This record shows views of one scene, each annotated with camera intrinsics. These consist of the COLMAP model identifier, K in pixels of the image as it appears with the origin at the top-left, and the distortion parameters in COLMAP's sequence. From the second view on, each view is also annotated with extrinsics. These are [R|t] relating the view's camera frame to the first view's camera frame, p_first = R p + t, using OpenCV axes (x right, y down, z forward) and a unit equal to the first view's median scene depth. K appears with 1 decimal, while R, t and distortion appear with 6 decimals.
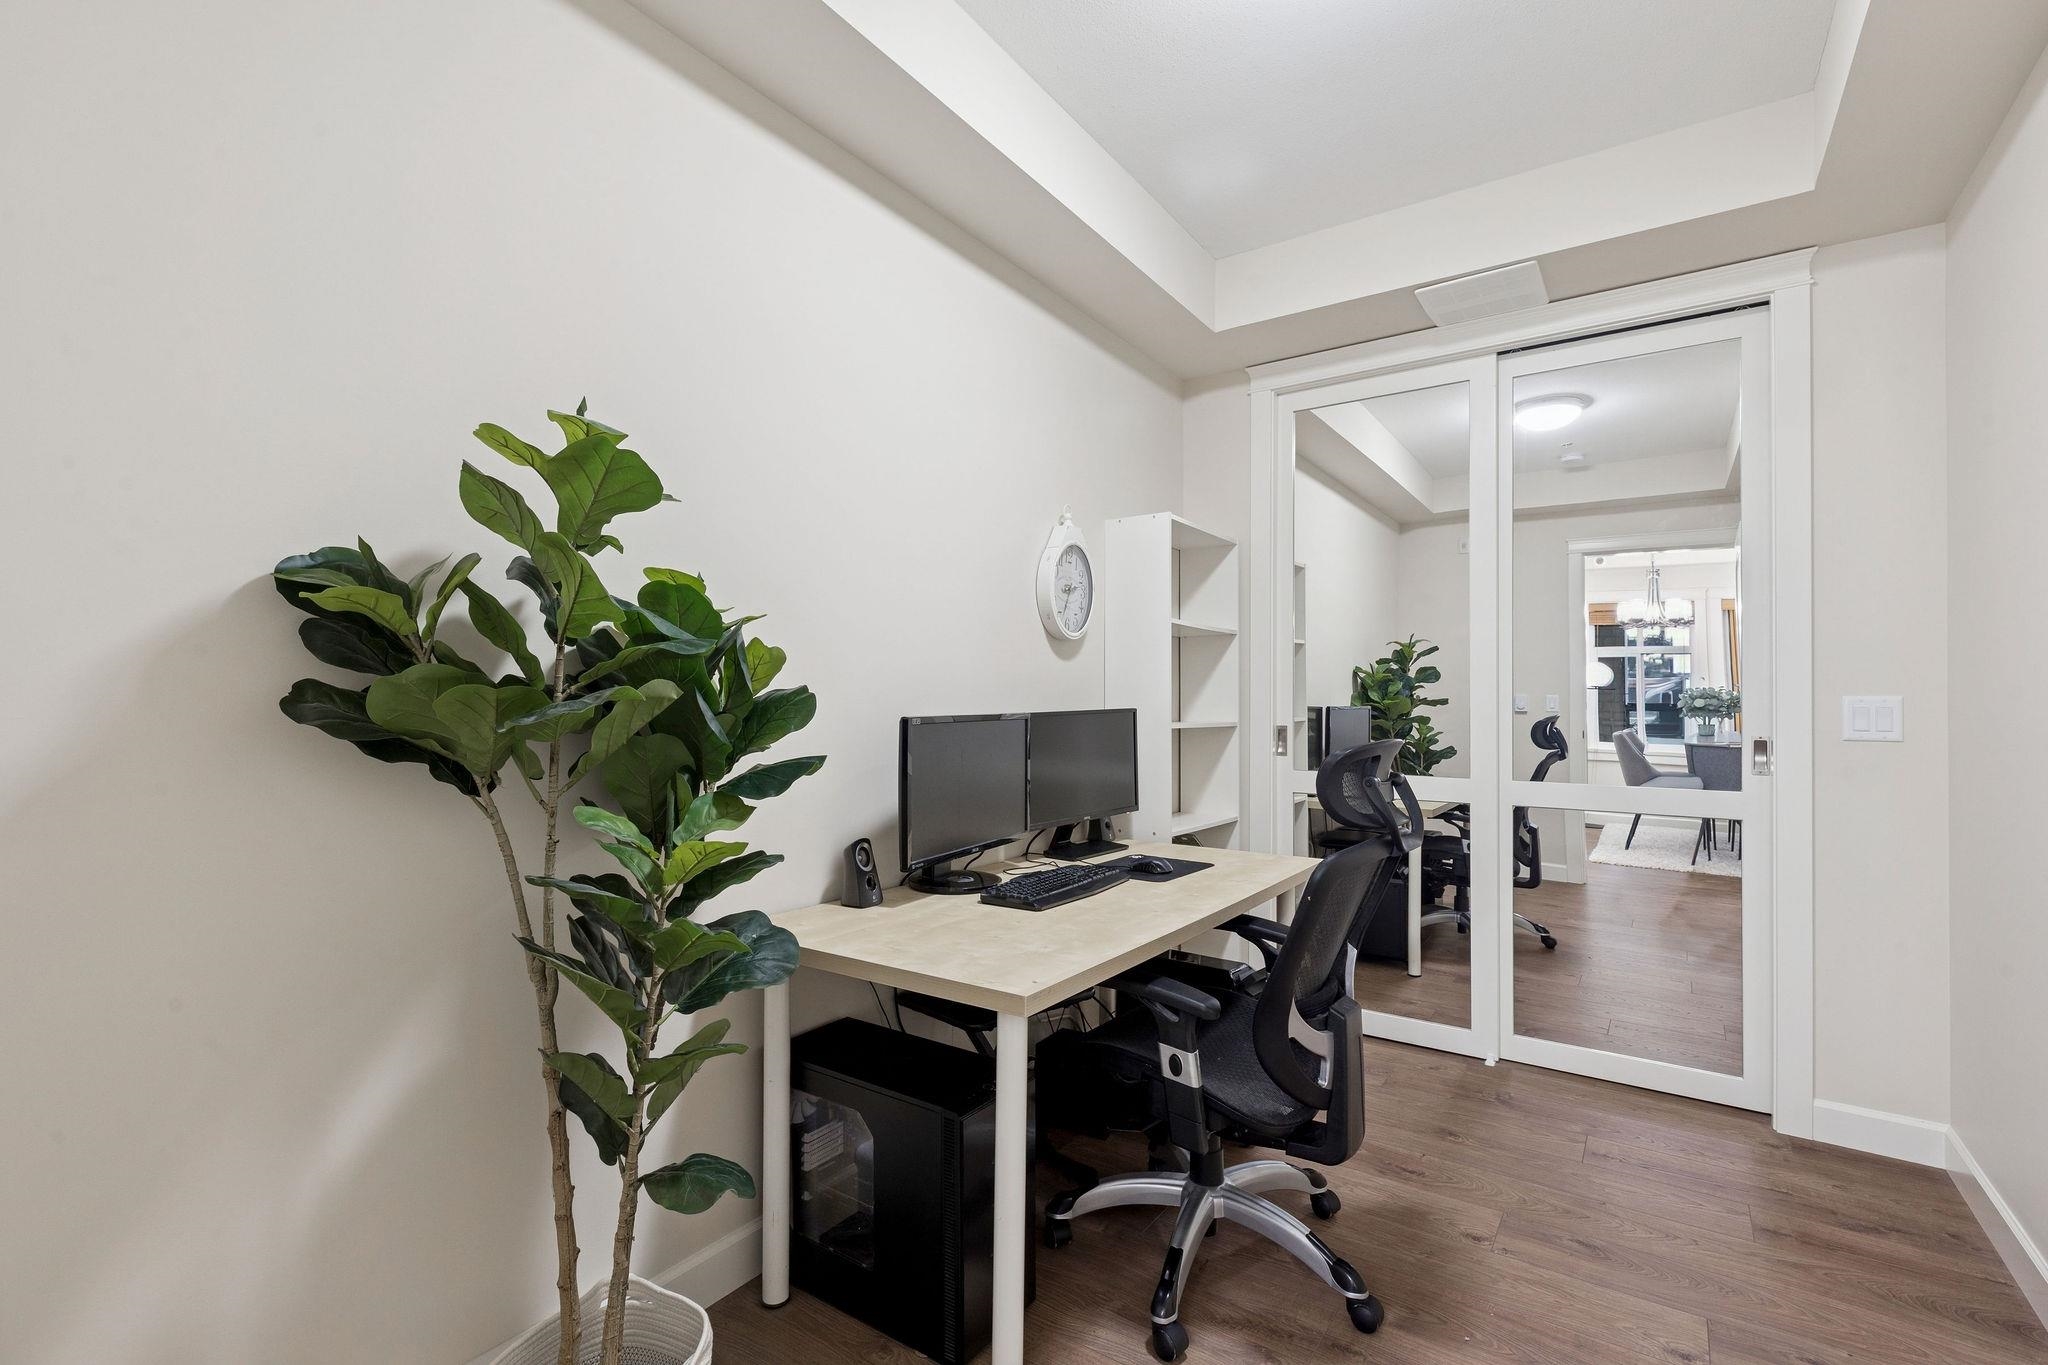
lens RADIAL K [[917.5, 0, 1027.2], [0, 917.5, 693.5], [0, 0, 1]] dist [0.003339, -0.003049]
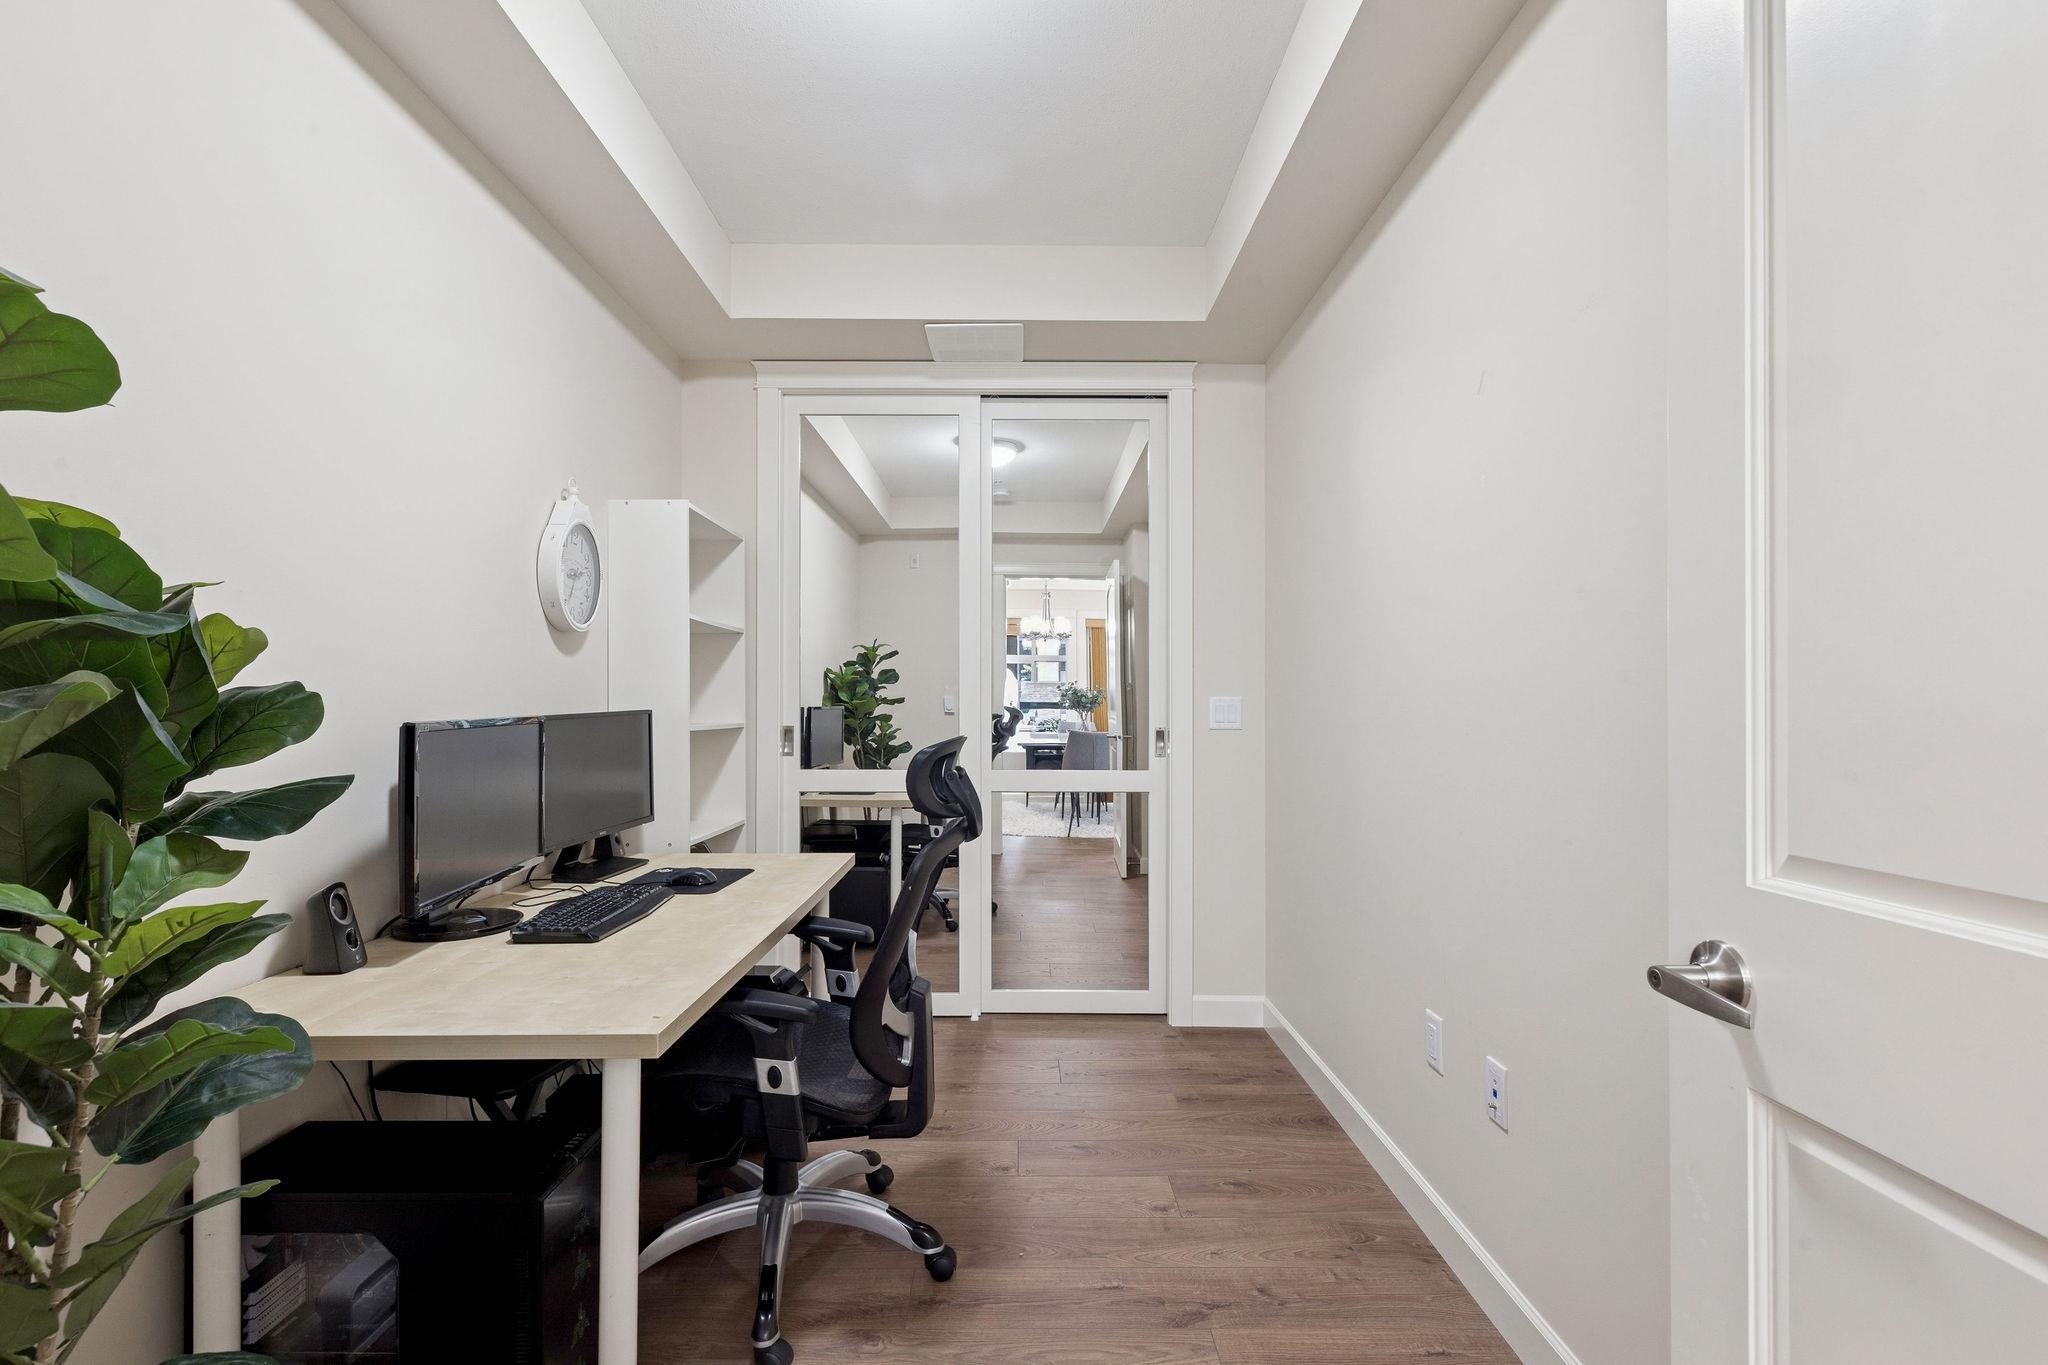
lens RADIAL K [[923.3, 0, 1022.0], [0, 923.3, 699.7], [0, 0, 1]] dist [0.000272, -0.000038]
pose [[0.818658, -0.001006, 0.574280, -0.140945], [-0.002918, 0.999978, 0.005912, -0.000288], [-0.574274, -0.006515, 0.818637, 0.041410]]
